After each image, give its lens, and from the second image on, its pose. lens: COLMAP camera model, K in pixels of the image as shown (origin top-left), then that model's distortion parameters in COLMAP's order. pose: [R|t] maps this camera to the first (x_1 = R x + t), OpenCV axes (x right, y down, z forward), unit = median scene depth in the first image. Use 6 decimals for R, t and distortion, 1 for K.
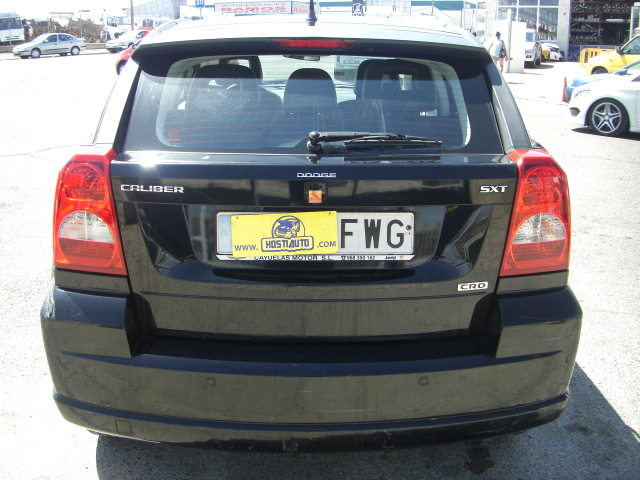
lens RADIAL K [[707.9, 0, 319.1], [0, 707.9, 238.4], [0, 0, 1]] dist [-0.130823, 0.000000]
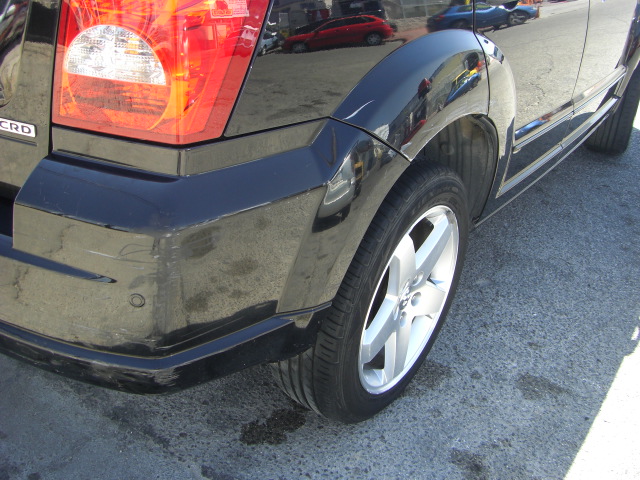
lens RADIAL K [[707.9, 0, 298.2], [0, 707.9, 222.5], [0, 0, 1]] dist [-0.130823, 0.000000]
pose [[0.799651, 0.294799, -0.523117, 0.749546], [-0.216360, 0.954126, 0.206957, -0.032019], [0.560131, -0.052312, 0.826751, 0.612431]]
